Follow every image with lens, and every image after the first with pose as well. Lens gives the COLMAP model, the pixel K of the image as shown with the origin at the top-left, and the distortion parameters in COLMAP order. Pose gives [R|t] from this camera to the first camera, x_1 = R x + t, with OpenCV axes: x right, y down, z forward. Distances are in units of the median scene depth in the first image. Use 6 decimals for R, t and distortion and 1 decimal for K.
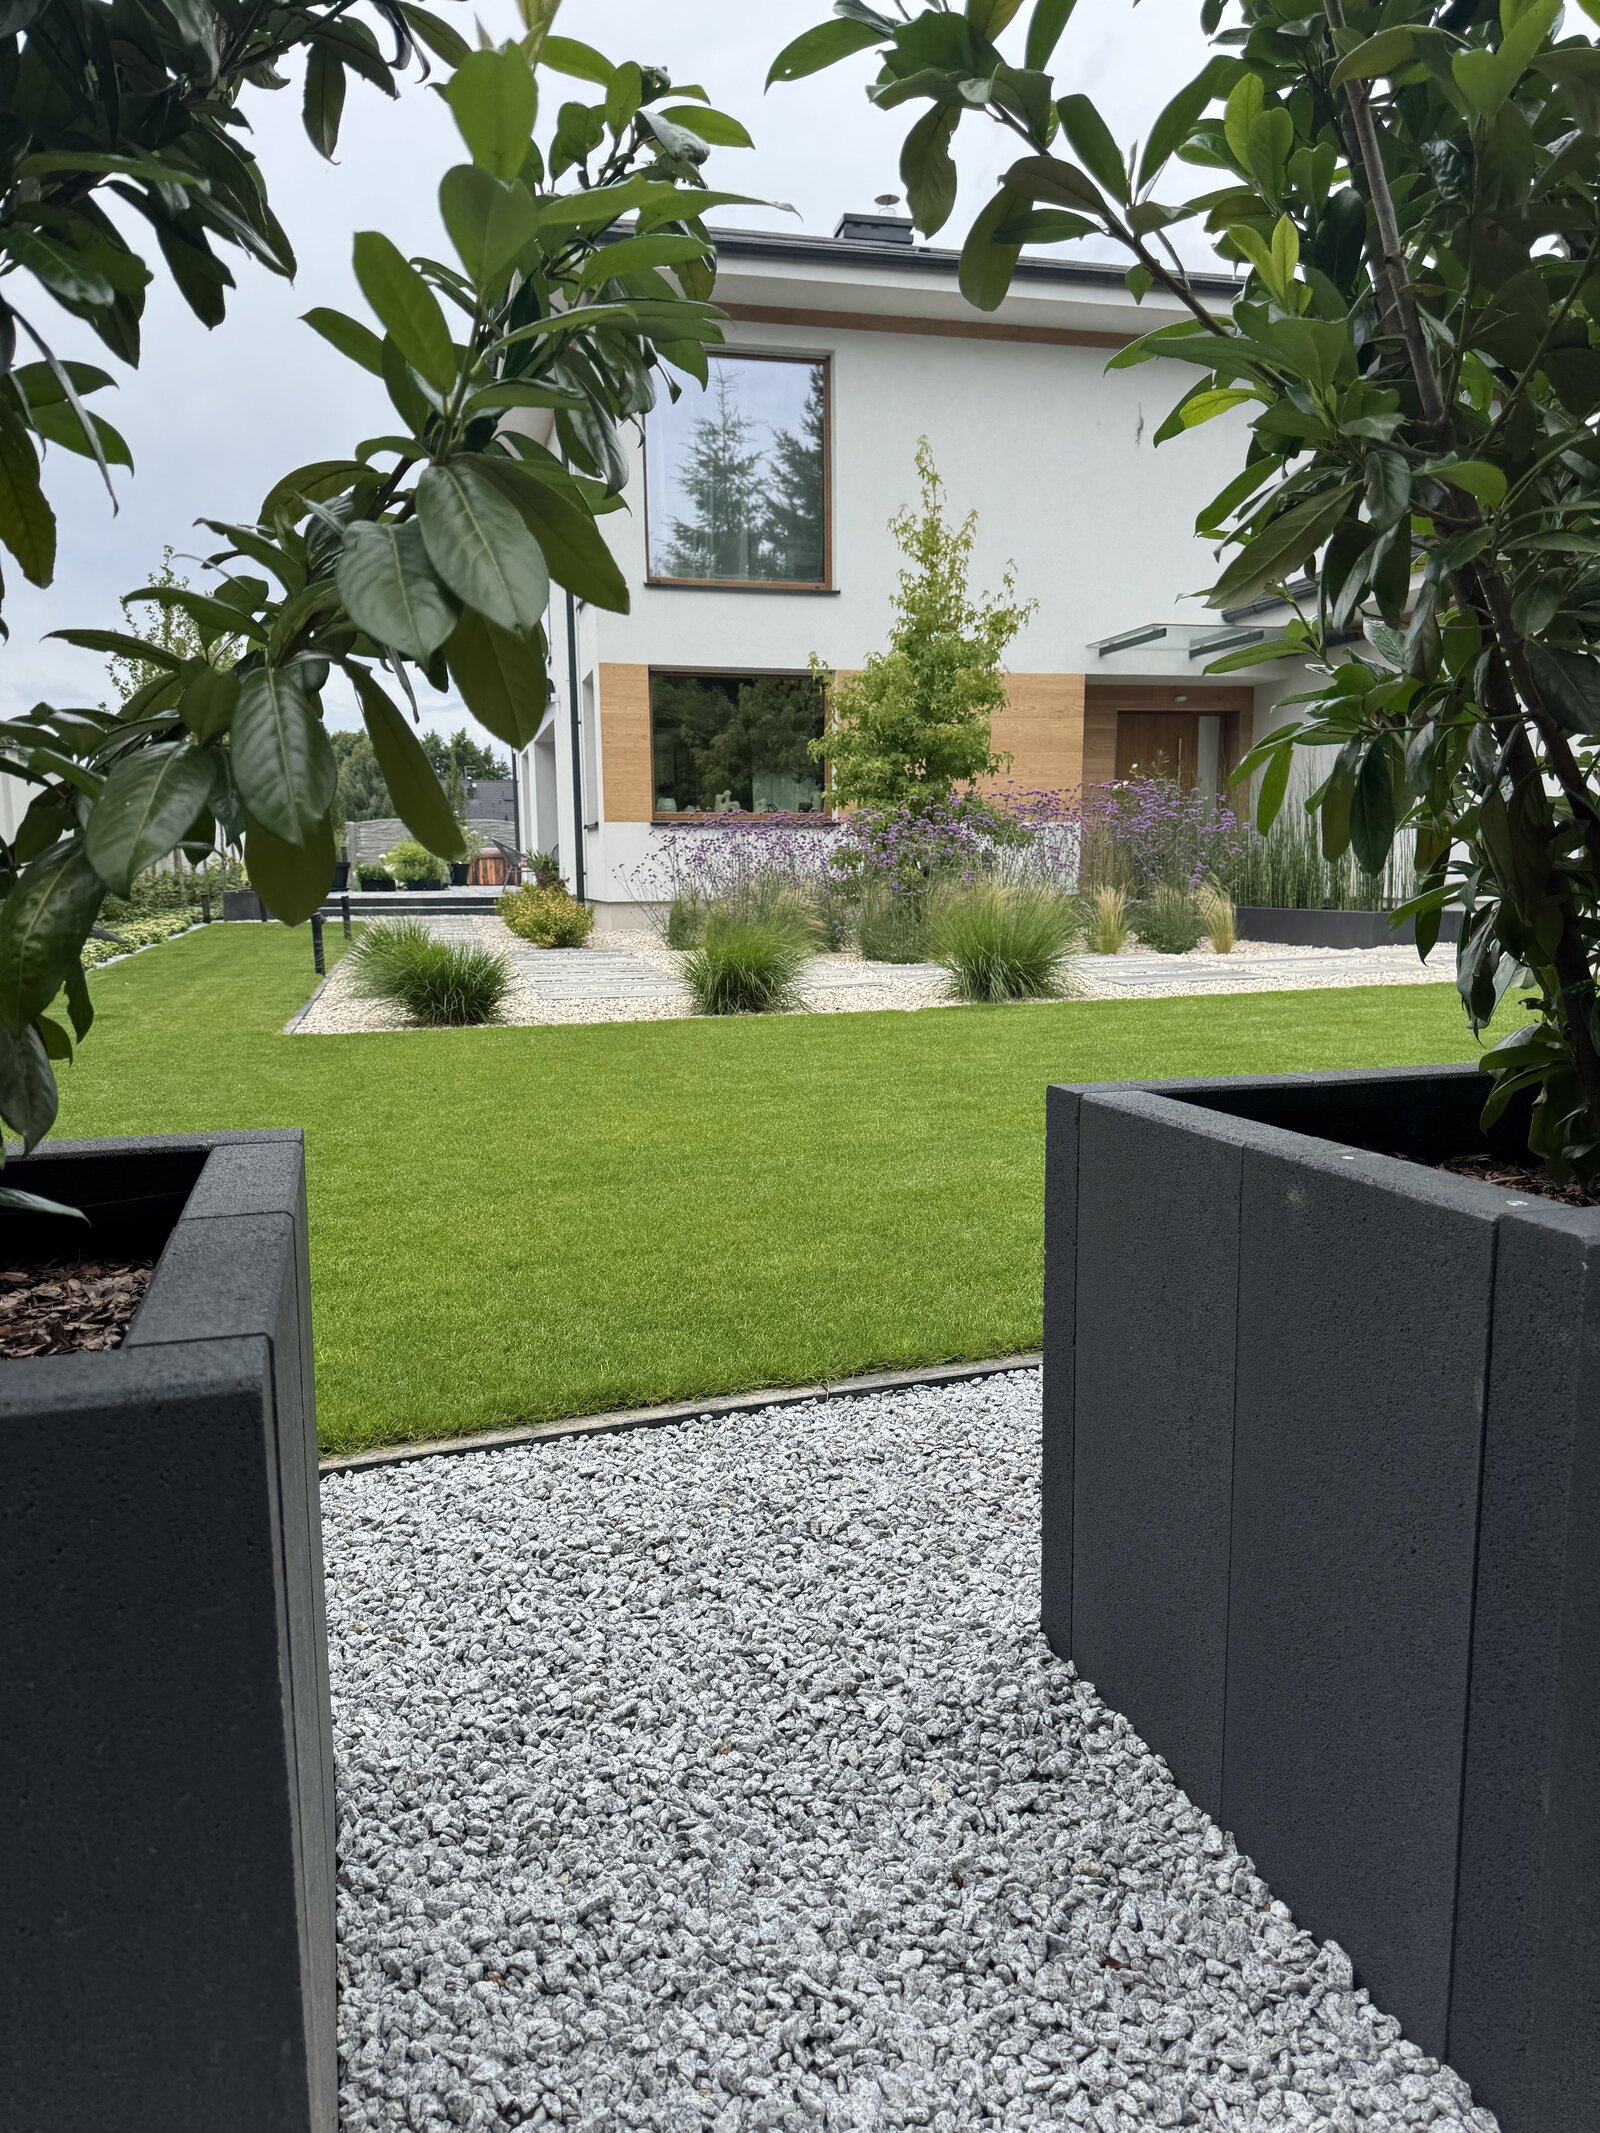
lens RADIAL K [[1515.4, 0, 801.2], [0, 1515.4, 1117.8], [0, 0, 1]] dist [0.055845, -0.076992]
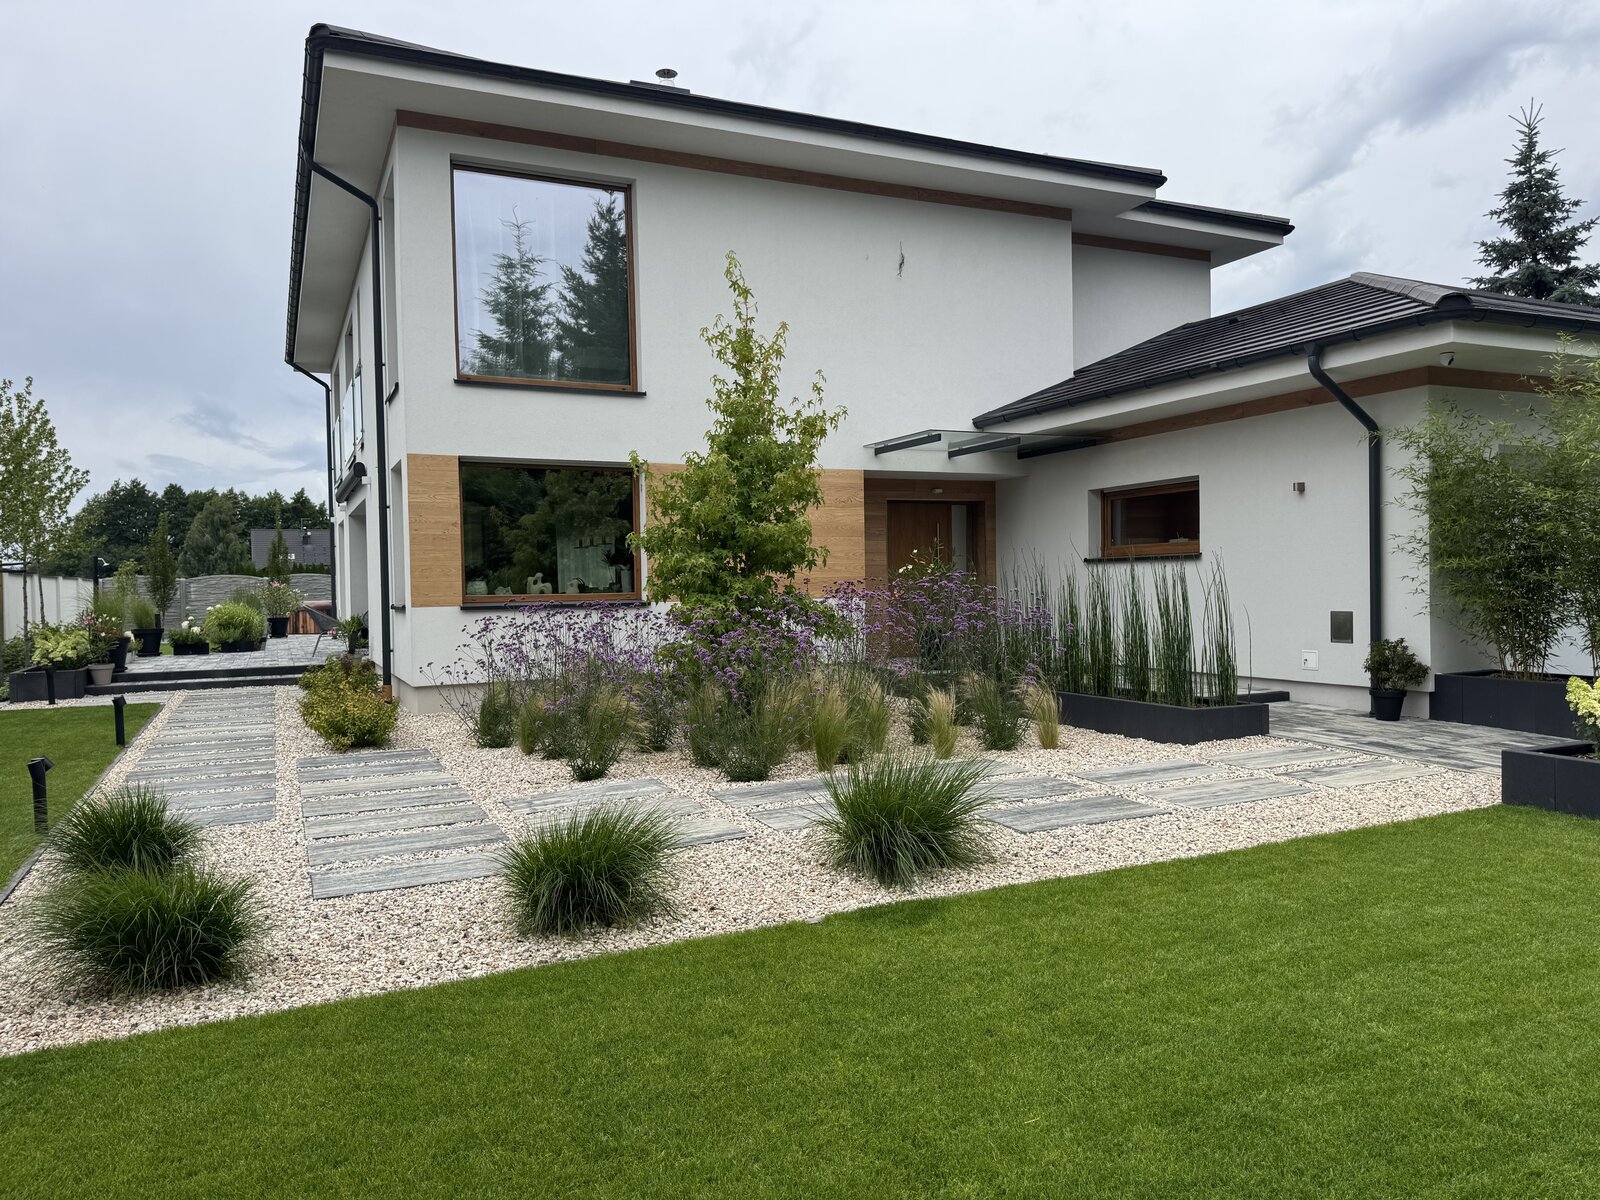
lens RADIAL K [[1108.8, 0, 805.8], [0, 1108.8, 601.6], [0, 0, 1]] dist [0.115106, -0.159128]
pose [[0.979380, -0.013016, 0.201608, -0.025946], [0.042484, 0.988878, -0.142535, -0.086005], [-0.197511, 0.148161, 0.969040, 0.245538]]
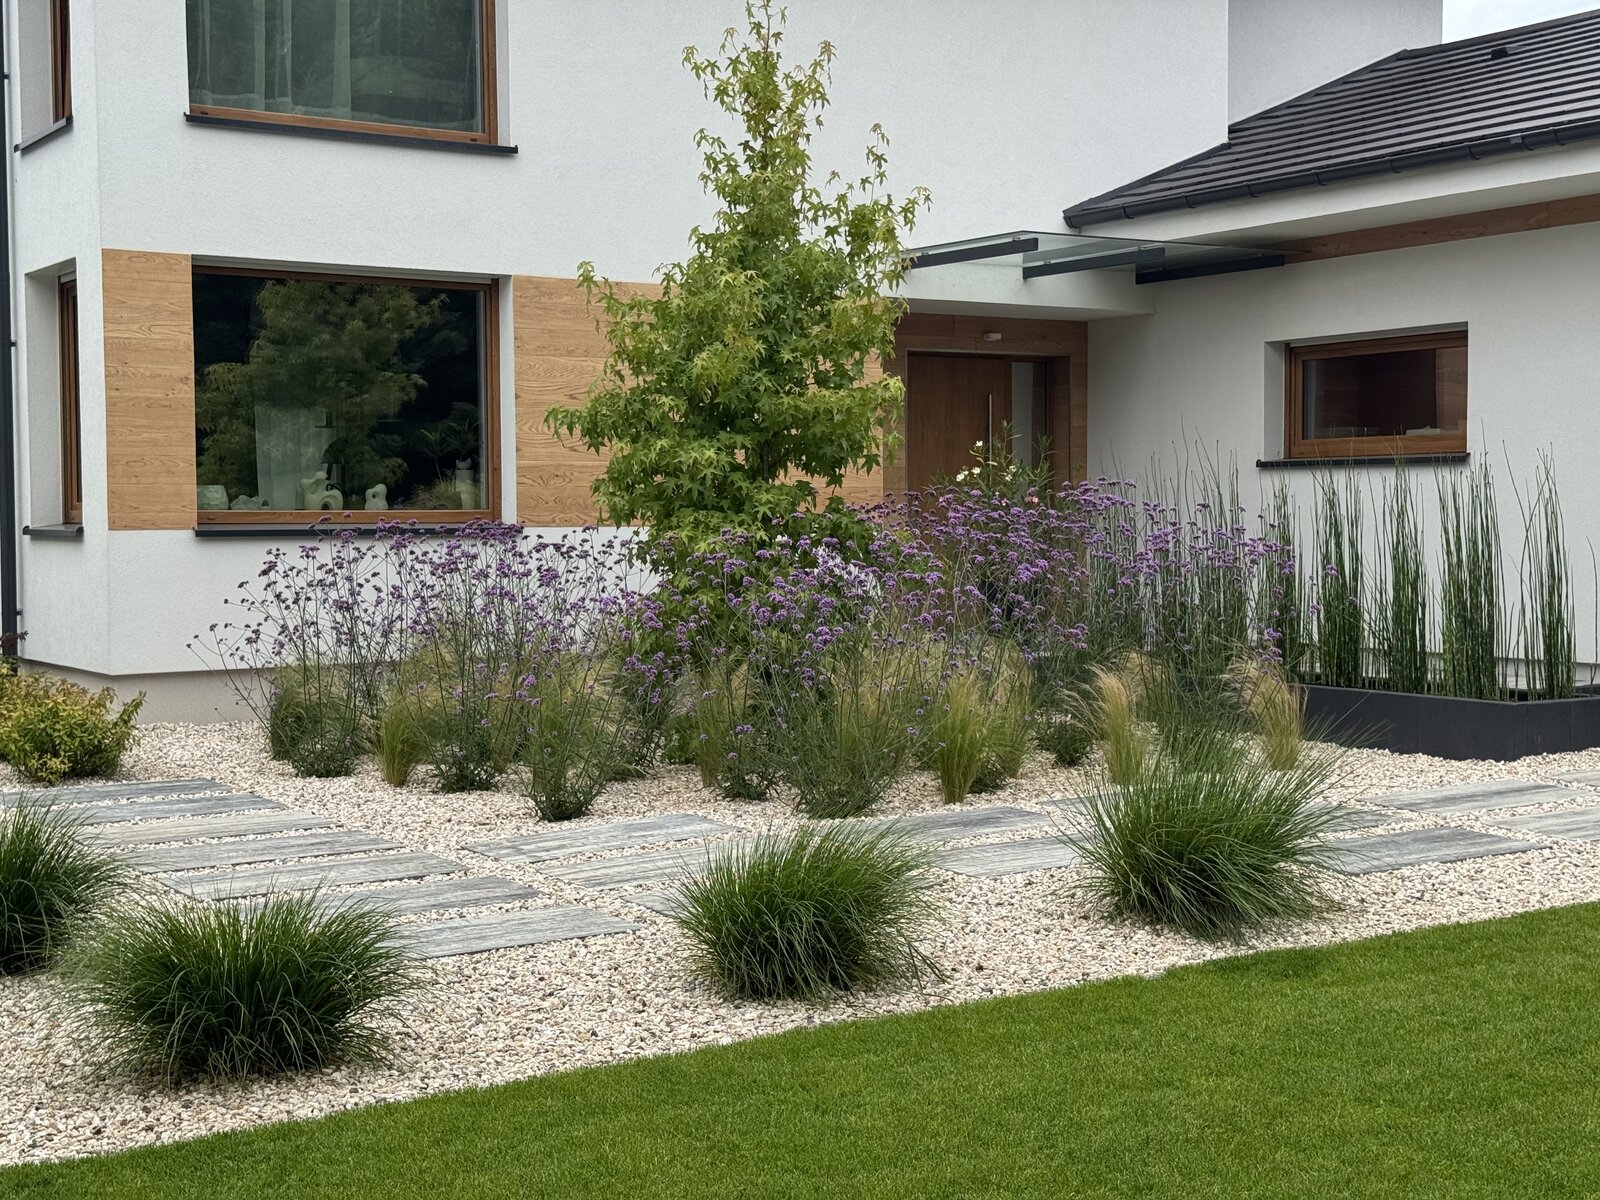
lens RADIAL K [[2243.3, 0, 800.0], [0, 2243.3, 600.0], [0, 0, 1]] dist [0.148078, -0.126669]
pose [[0.942736, -0.011569, 0.333340, -0.174558], [0.052311, 0.992159, -0.113509, -0.067207], [-0.329413, 0.124446, 0.935949, 0.165704]]
